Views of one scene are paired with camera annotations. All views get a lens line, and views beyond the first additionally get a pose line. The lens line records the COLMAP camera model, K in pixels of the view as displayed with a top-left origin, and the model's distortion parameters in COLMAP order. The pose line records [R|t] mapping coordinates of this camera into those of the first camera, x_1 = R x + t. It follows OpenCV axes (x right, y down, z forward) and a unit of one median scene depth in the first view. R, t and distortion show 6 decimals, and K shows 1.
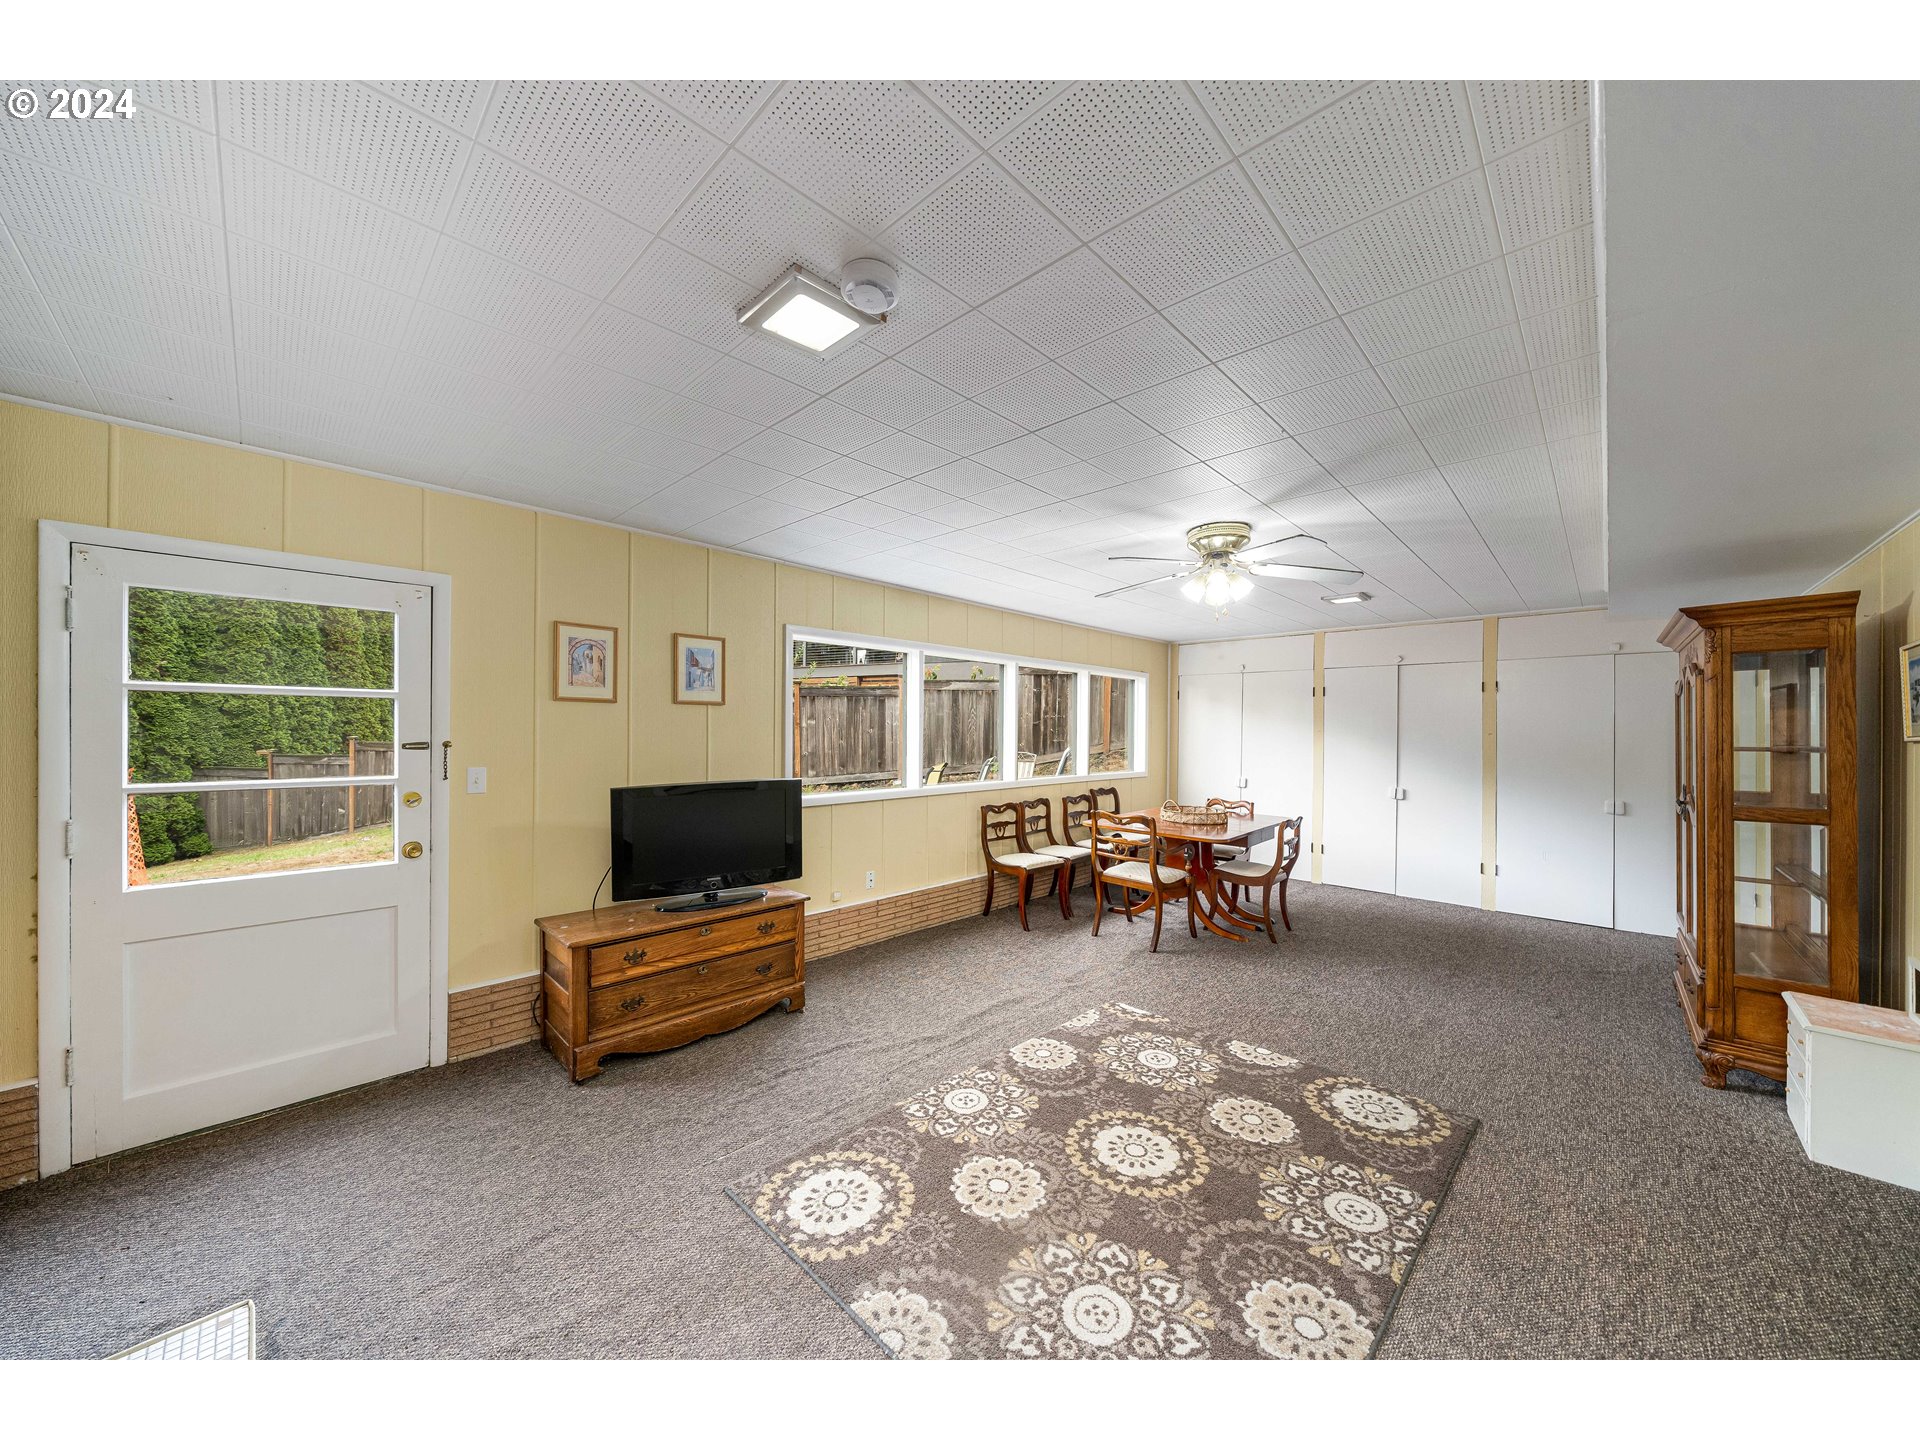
lens RADIAL K [[655.1, 0, 977.4], [0, 655.1, 731.2], [0, 0, 1]] dist [-0.000723, -0.000017]
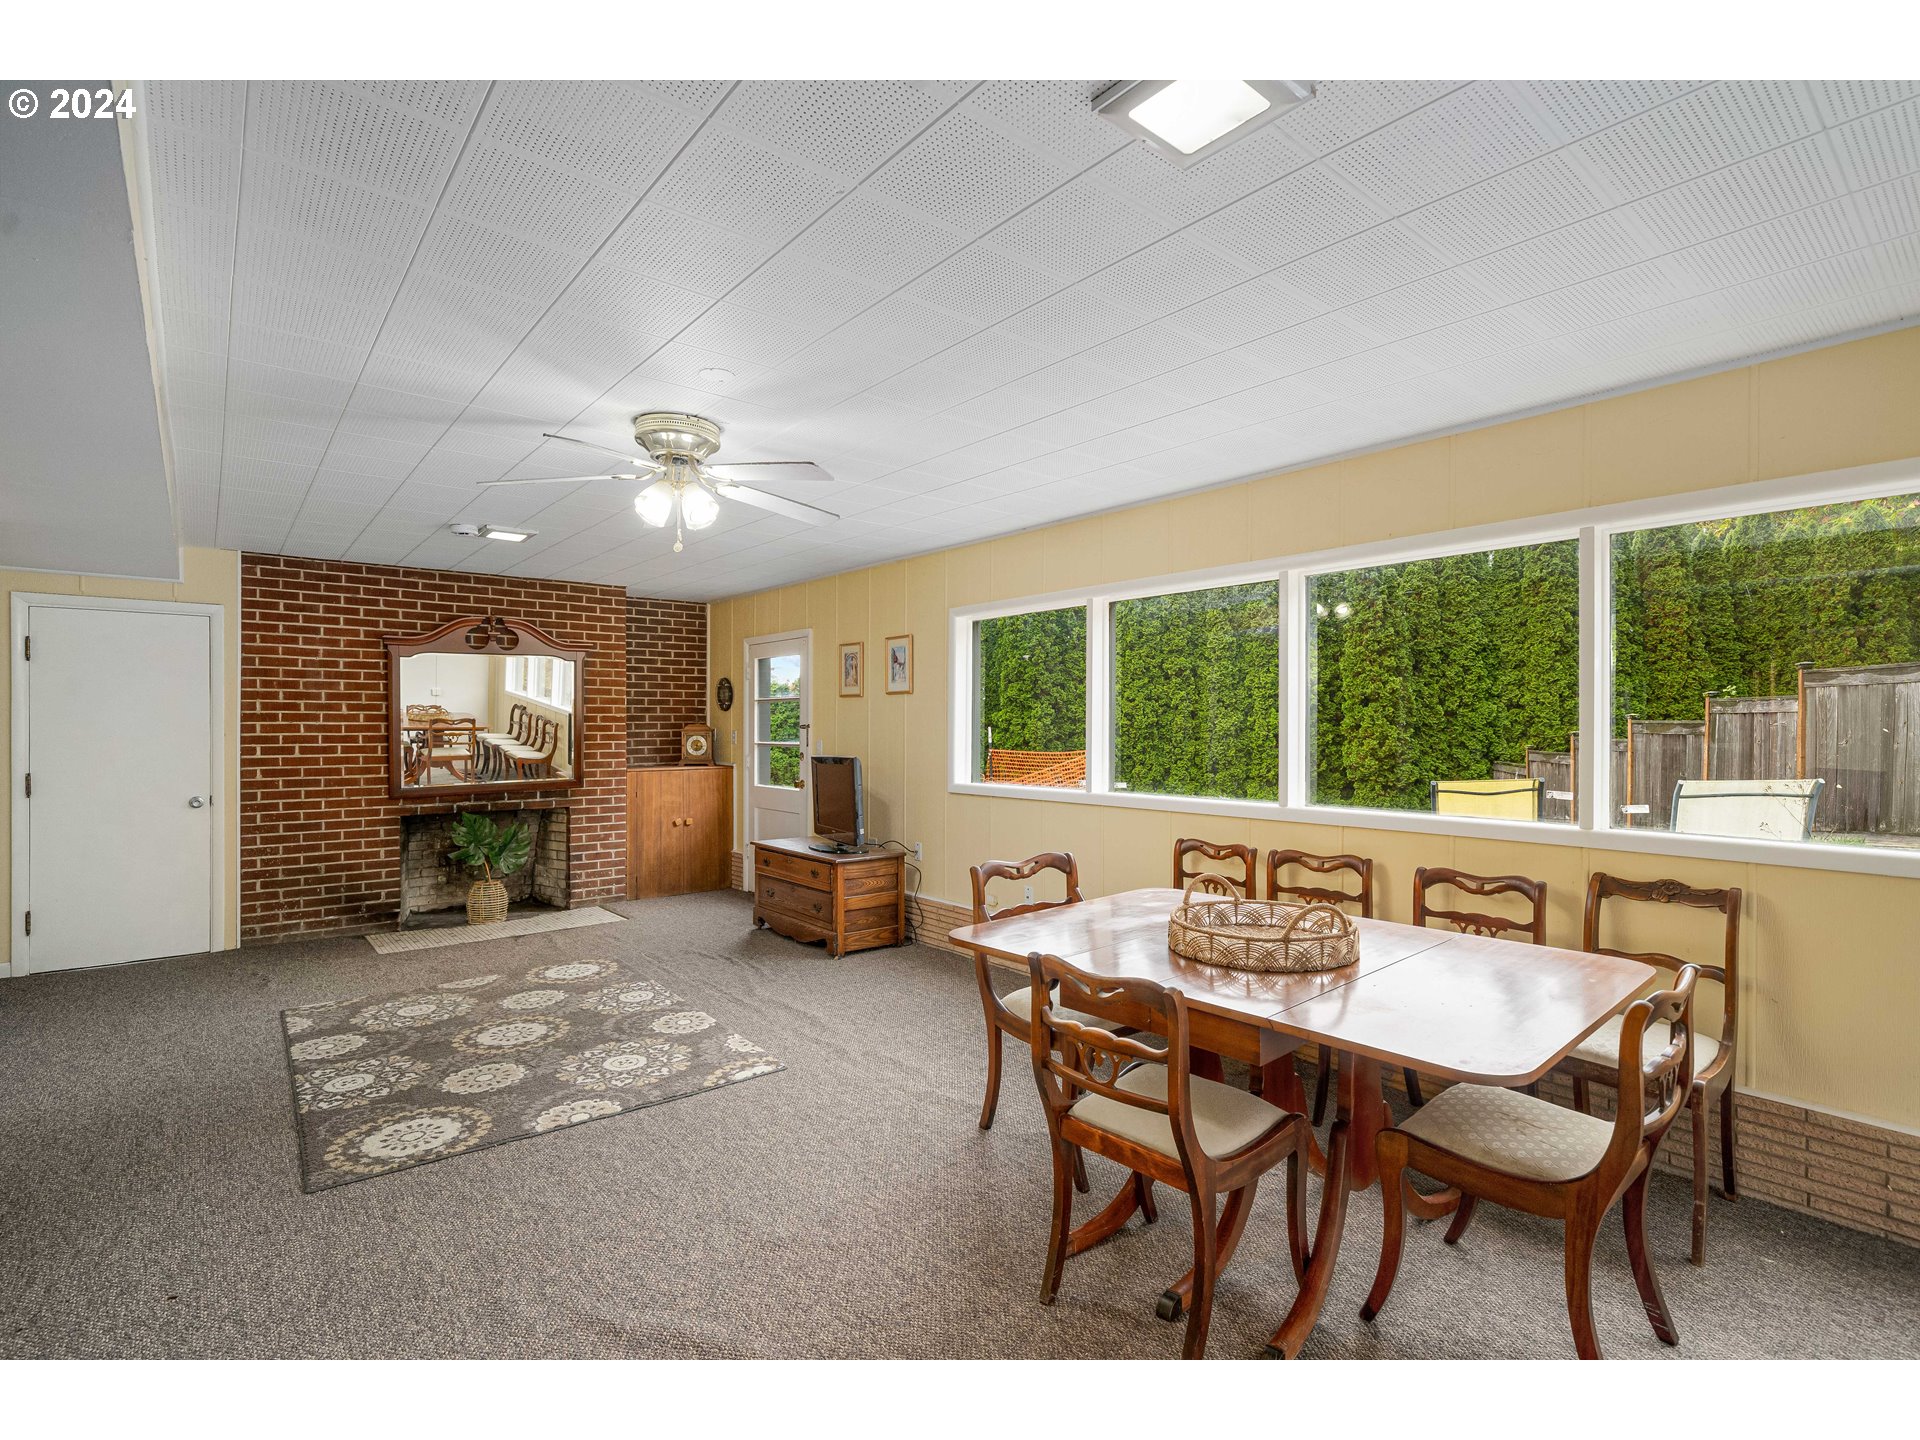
lens RADIAL K [[916.2, 0, 960.0], [0, 916.2, 720.0], [0, 0, 1]] dist [0.010852, 0.000466]
pose [[-0.112377, -0.012490, -0.993587, 1.083368], [0.001631, 0.999917, -0.012754, 0.024308], [0.993664, -0.003054, -0.112347, 1.154882]]
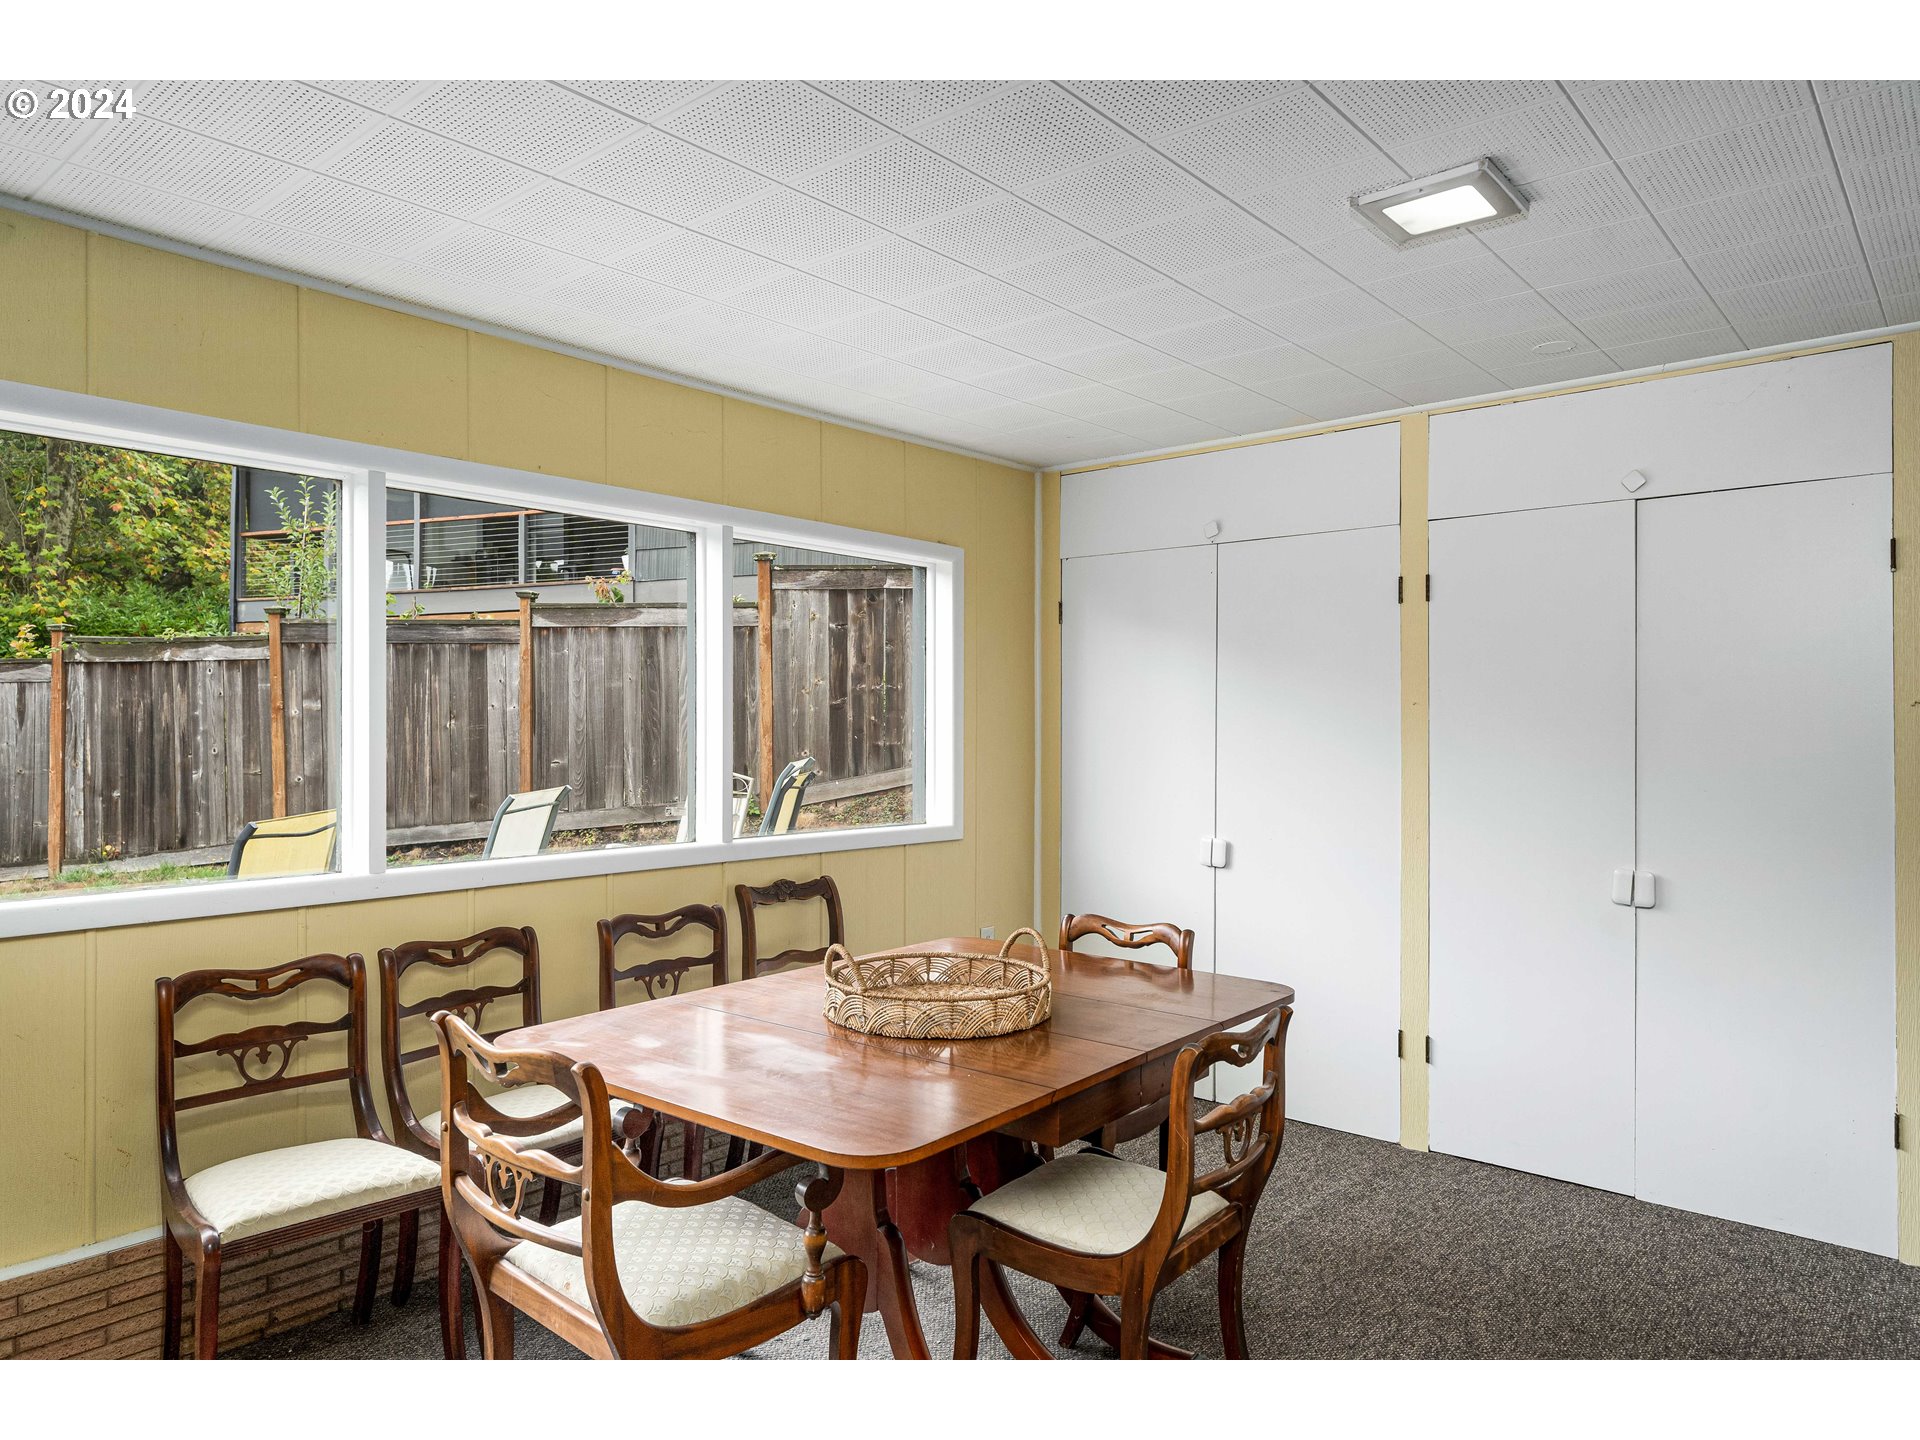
lens RADIAL K [[1224.5, 0, 960.0], [0, 1224.5, 720.0], [0, 0, 1]] dist [0.000910, 0.000243]
pose [[0.998303, -0.008682, 0.057587, 0.398726], [0.009094, 0.999935, -0.006887, 0.016877], [-0.057523, 0.007399, 0.998317, 0.605414]]
